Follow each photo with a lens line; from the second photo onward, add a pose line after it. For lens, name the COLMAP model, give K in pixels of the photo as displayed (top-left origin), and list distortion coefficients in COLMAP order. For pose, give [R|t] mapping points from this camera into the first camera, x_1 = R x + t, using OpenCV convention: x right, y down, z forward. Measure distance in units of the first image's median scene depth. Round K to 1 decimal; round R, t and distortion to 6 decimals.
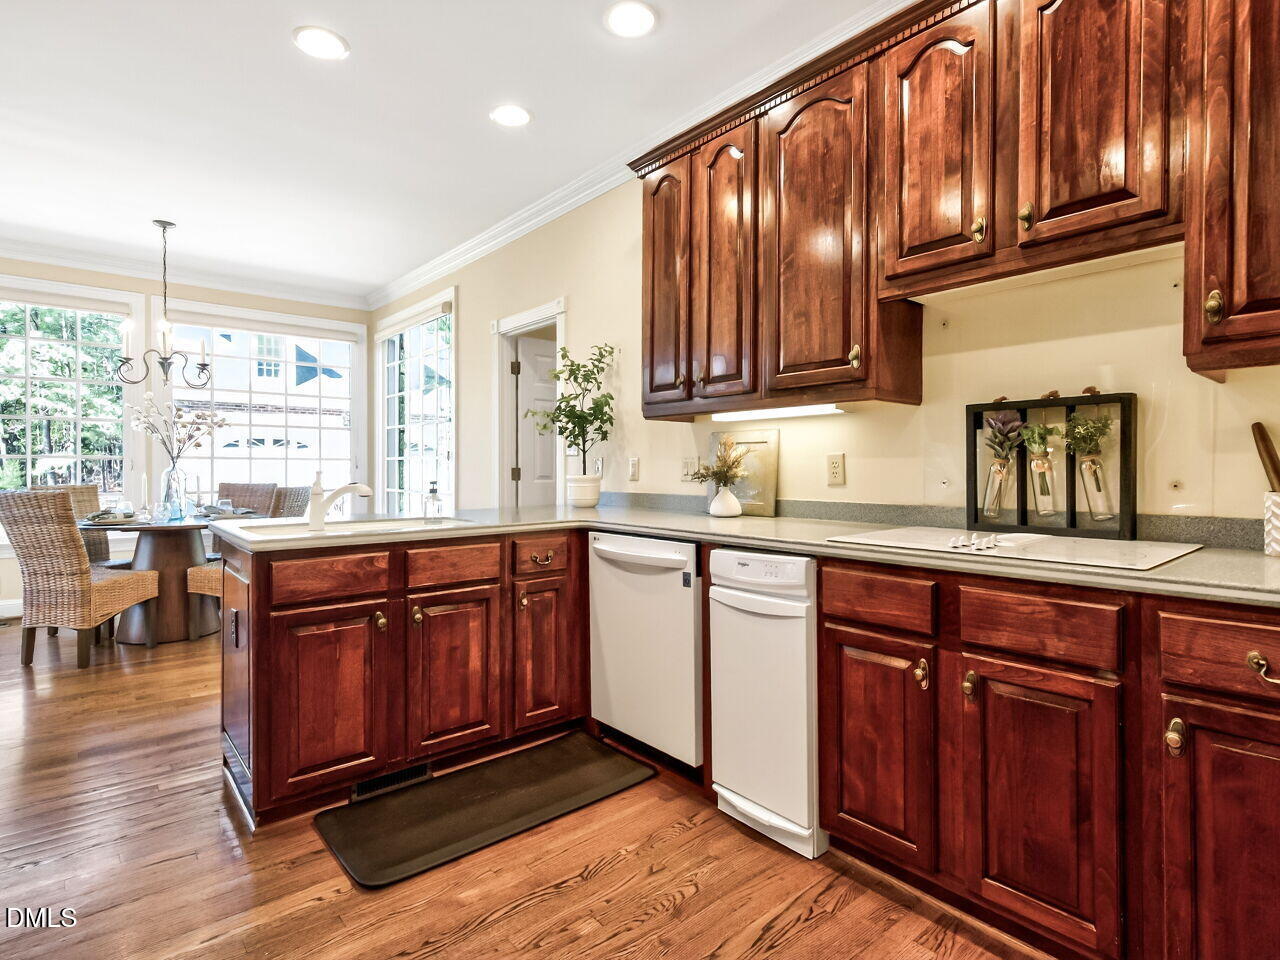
lens RADIAL K [[656.5, 0, 640.0], [0, 656.5, 480.0], [0, 0, 1]] dist [-0.001439, -0.001173]
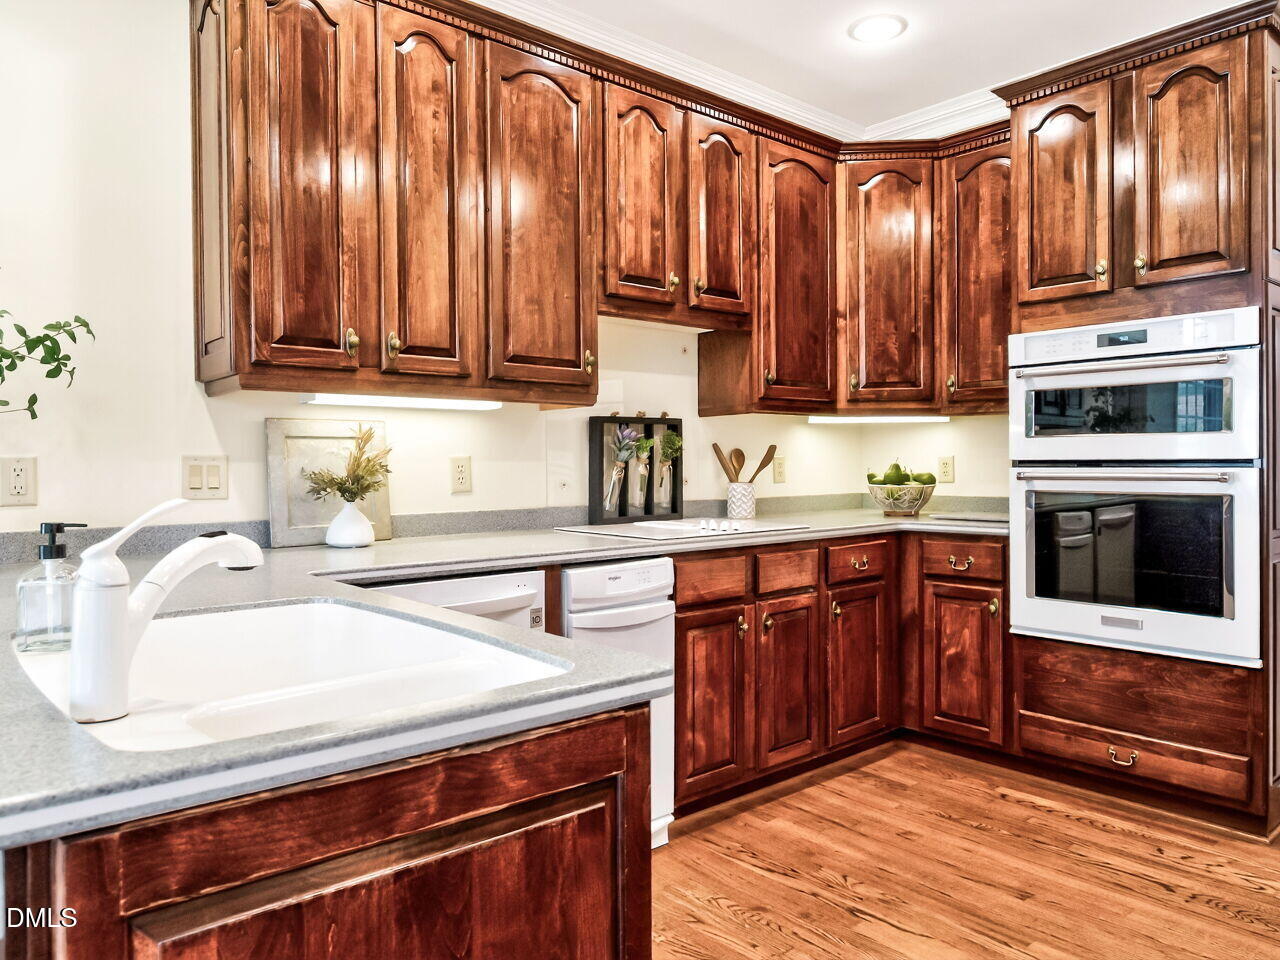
lens RADIAL K [[860.0, 0, 640.0], [0, 860.0, 480.0], [0, 0, 1]] dist [-0.000551, -0.001096]
pose [[0.013221, -0.018700, 0.999738, -1.065550], [0.024794, 0.999524, 0.018368, -0.030435], [-0.999605, 0.024545, 0.013678, 0.969161]]
